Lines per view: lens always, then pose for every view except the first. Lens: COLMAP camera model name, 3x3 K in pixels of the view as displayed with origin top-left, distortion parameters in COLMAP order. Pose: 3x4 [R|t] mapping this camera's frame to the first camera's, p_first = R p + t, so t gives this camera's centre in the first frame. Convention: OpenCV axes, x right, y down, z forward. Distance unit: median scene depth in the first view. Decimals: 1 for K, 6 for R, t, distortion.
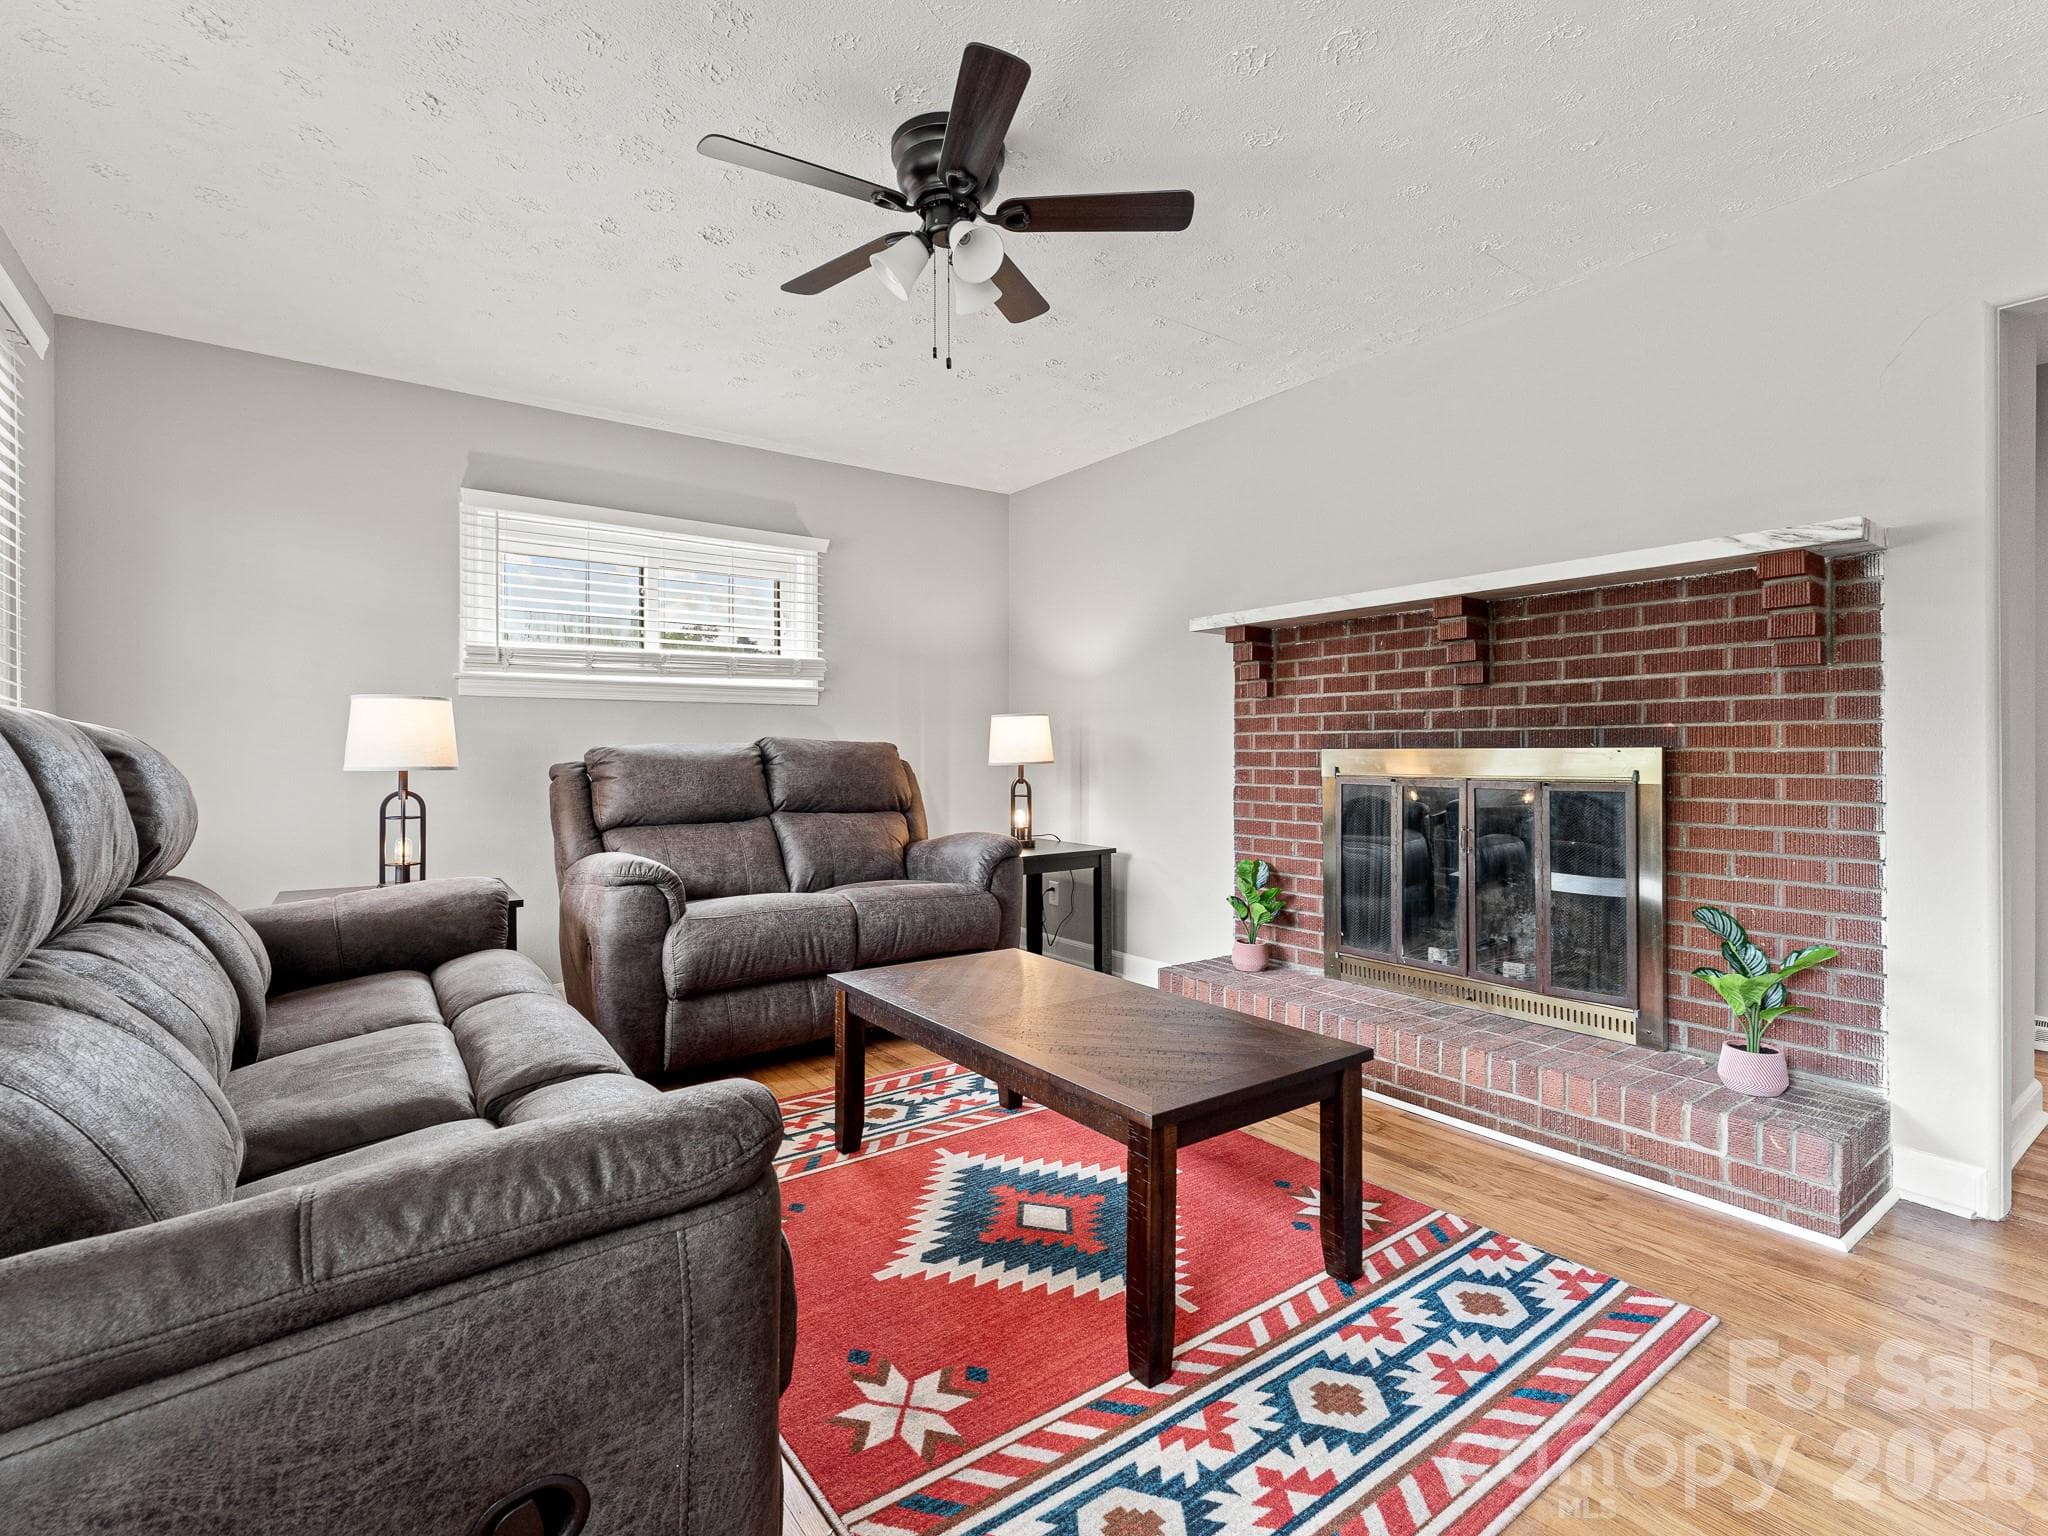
lens RADIAL K [[960.7, 0, 1018.4], [0, 960.7, 756.1], [0, 0, 1]] dist [-0.000618, -0.000542]
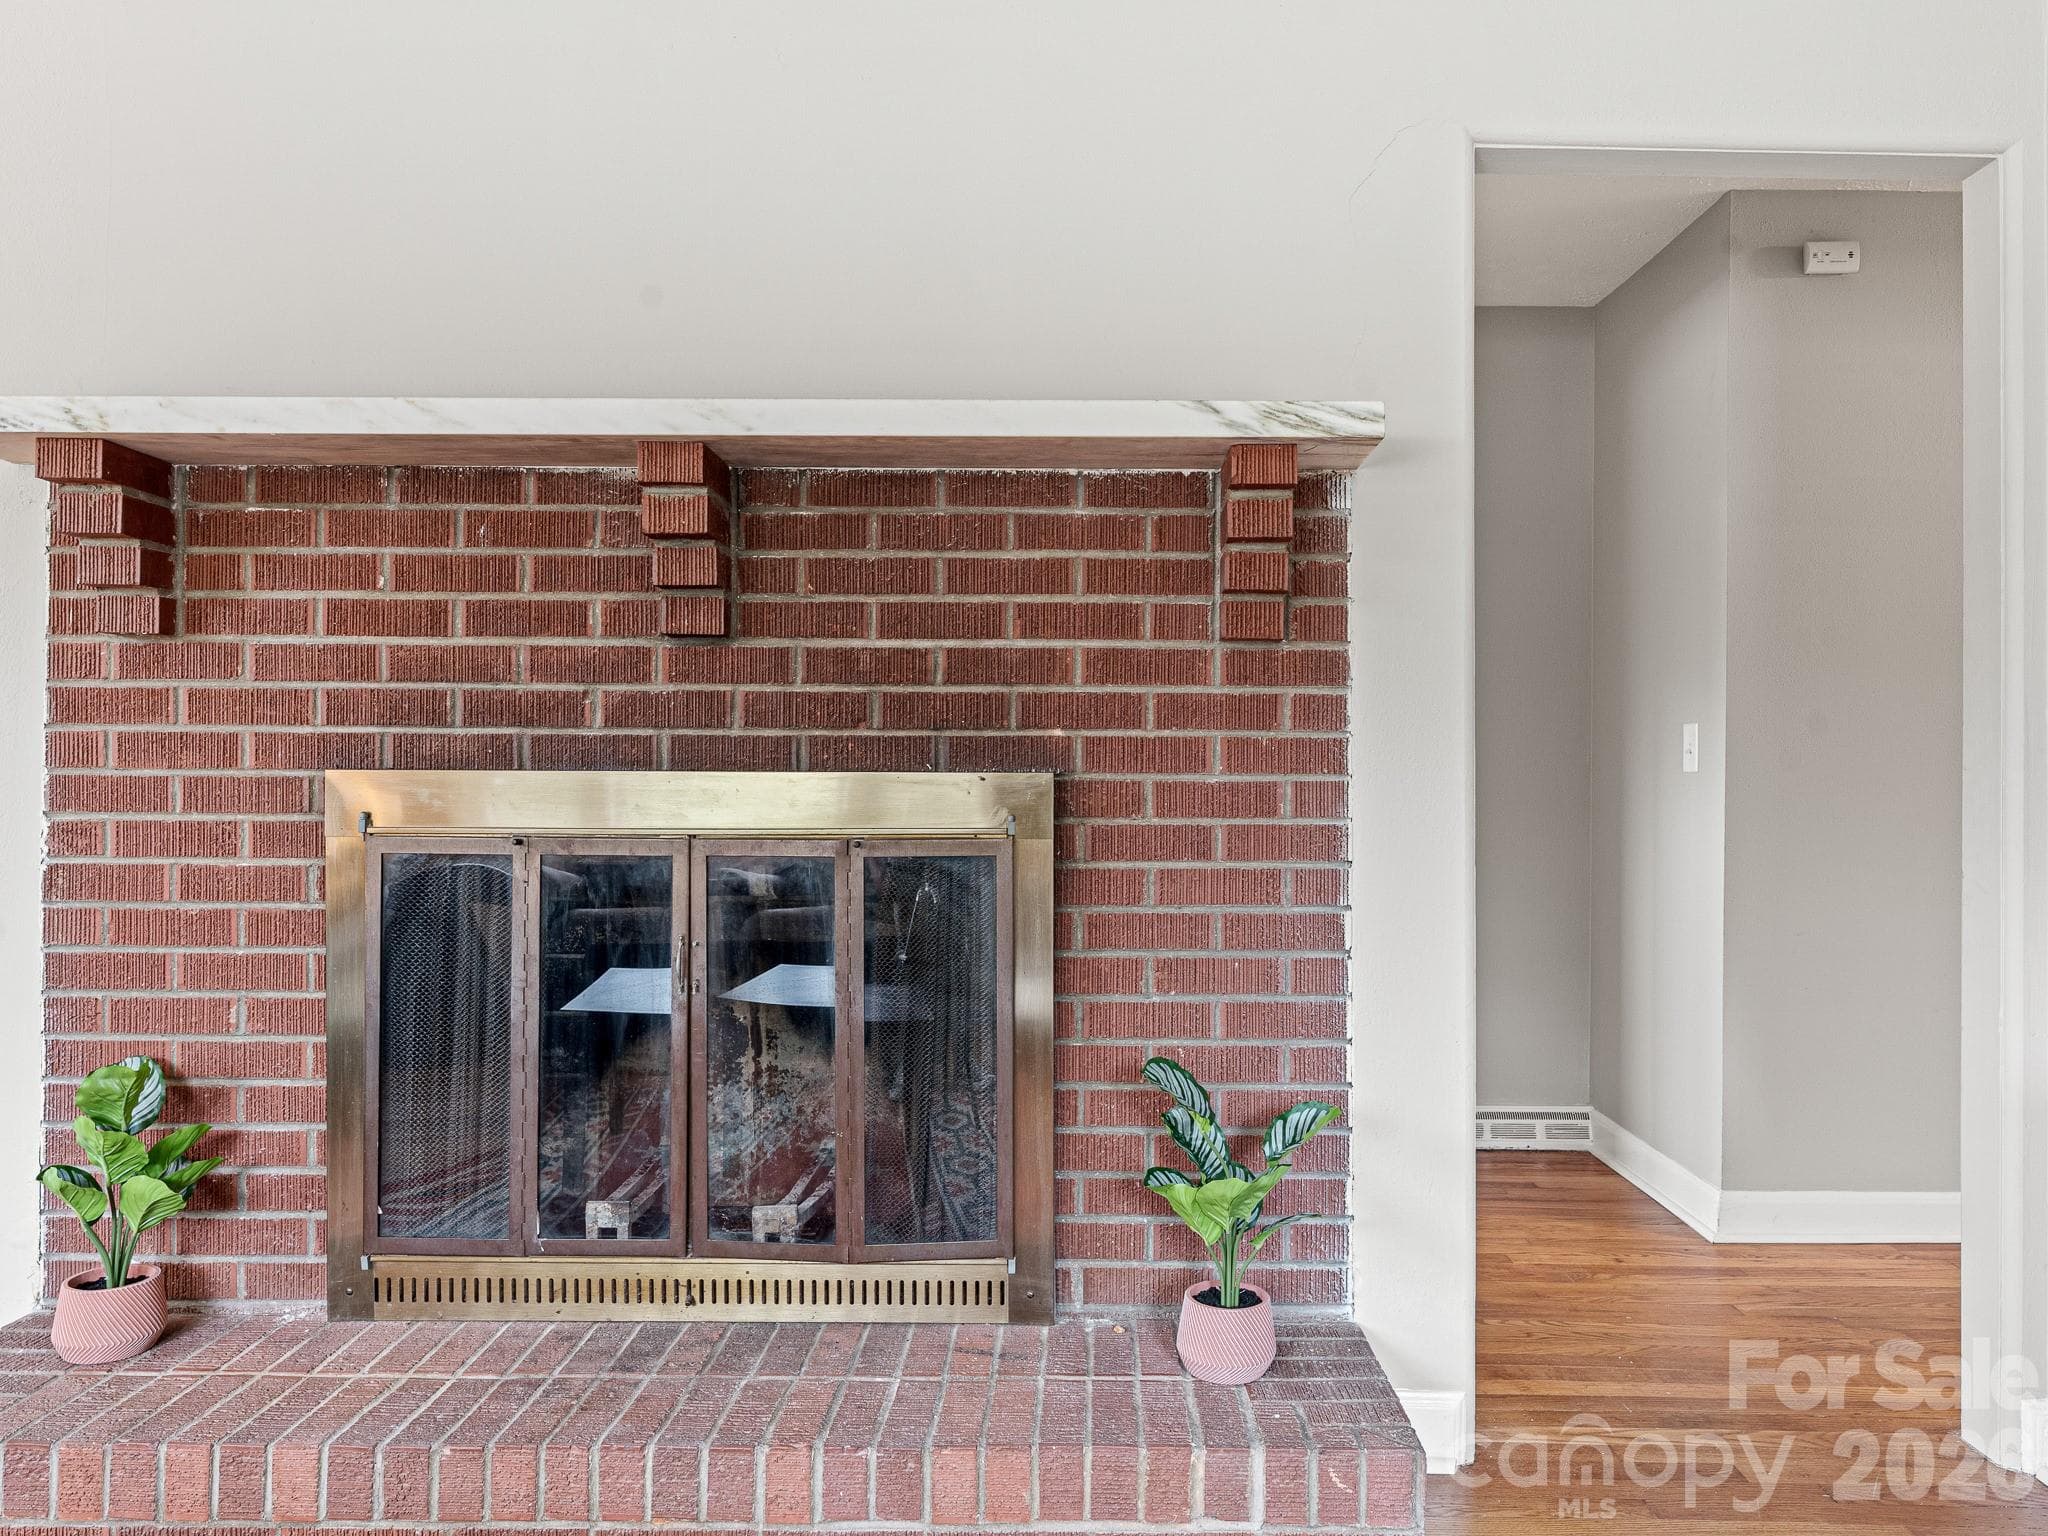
lens RADIAL K [[1417.5, 0, 1081.3], [0, 1417.5, 771.2], [0, 0, 1]] dist [0.000318, -0.000683]
pose [[0.592020, 0.005916, 0.805901, 0.023006], [-0.002269, 0.999981, -0.005674, -0.005332], [-0.805920, 0.001531, 0.592023, 0.503351]]
